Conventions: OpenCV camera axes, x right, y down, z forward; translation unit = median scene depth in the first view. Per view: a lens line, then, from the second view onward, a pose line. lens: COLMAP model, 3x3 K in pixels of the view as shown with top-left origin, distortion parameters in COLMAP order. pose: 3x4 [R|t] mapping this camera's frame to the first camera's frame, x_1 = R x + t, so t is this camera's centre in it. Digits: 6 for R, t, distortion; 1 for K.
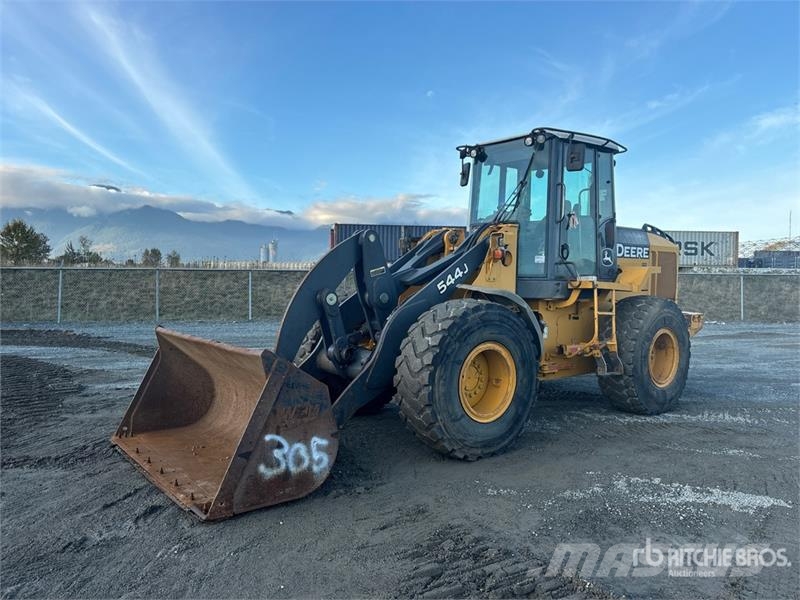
lens RADIAL K [[602.9, 0, 396.6], [0, 602.9, 302.1], [0, 0, 1]] dist [0.052166, -0.067978]
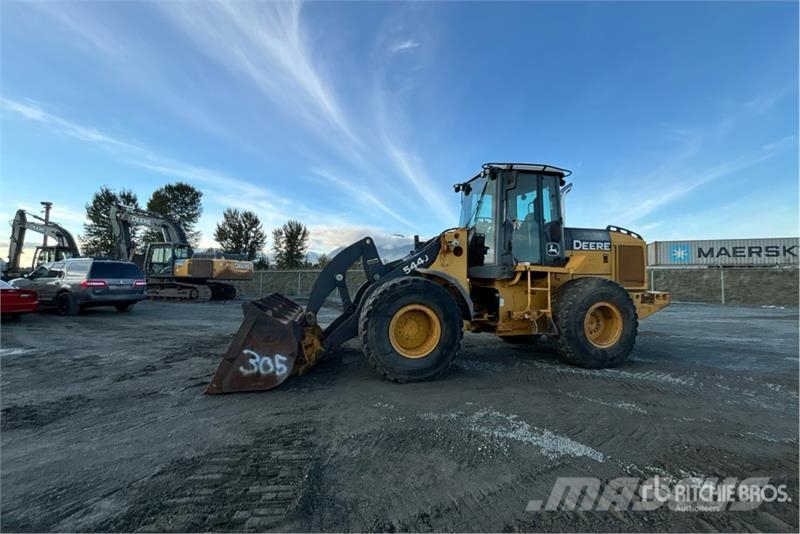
lens RADIAL K [[325.5, 0, 400.0], [0, 325.5, 267.0], [0, 0, 1]] dist [-0.002667, -0.000307]
pose [[0.903491, -0.020590, -0.428112, 0.453600], [-0.011040, 0.997396, -0.071269, 0.030113], [0.428465, 0.069117, 0.900911, 0.239526]]
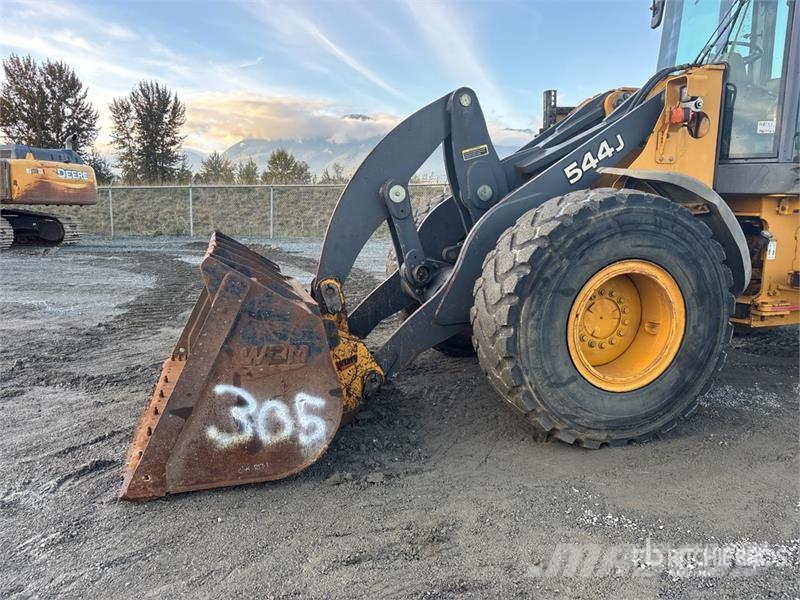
lens RADIAL K [[602.9, 0, 396.6], [0, 602.9, 302.1], [0, 0, 1]] dist [0.052166, -0.067978]
pose [[0.926240, 0.052911, -0.373202, 0.158924], [-0.005403, 0.991861, 0.127211, 0.031533], [0.376895, -0.115812, 0.918987, 0.351324]]
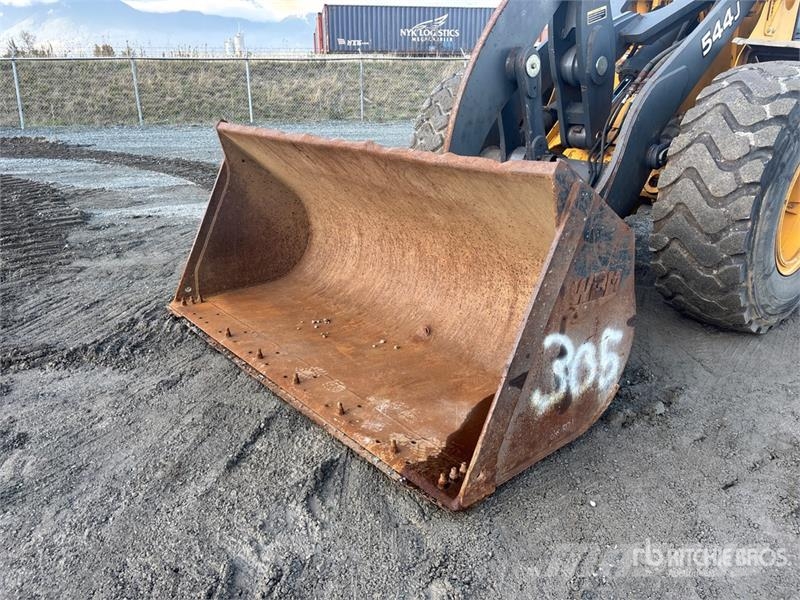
lens RADIAL K [[602.9, 0, 396.6], [0, 602.9, 302.1], [0, 0, 1]] dist [0.052166, -0.067978]
pose [[0.999241, -0.022856, 0.031556, -0.263409], [0.011988, 0.950934, 0.309160, 0.028689], [-0.037074, -0.308547, 0.950486, 0.405868]]
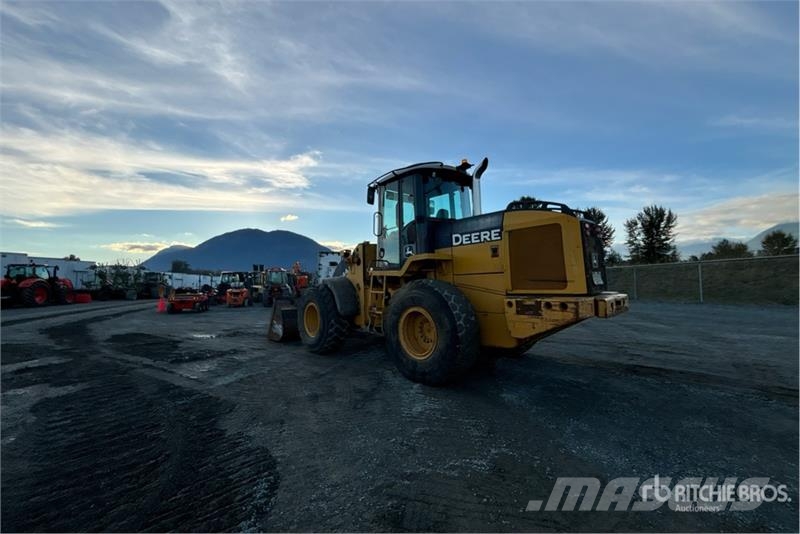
lens RADIAL K [[325.5, 0, 400.0], [0, 325.5, 267.0], [0, 0, 1]] dist [-0.002667, -0.000307]
pose [[0.076548, -0.059815, -0.995270, 1.376267], [-0.004887, 0.998164, -0.060365, 0.005649], [0.997054, 0.009485, 0.076115, 1.200823]]
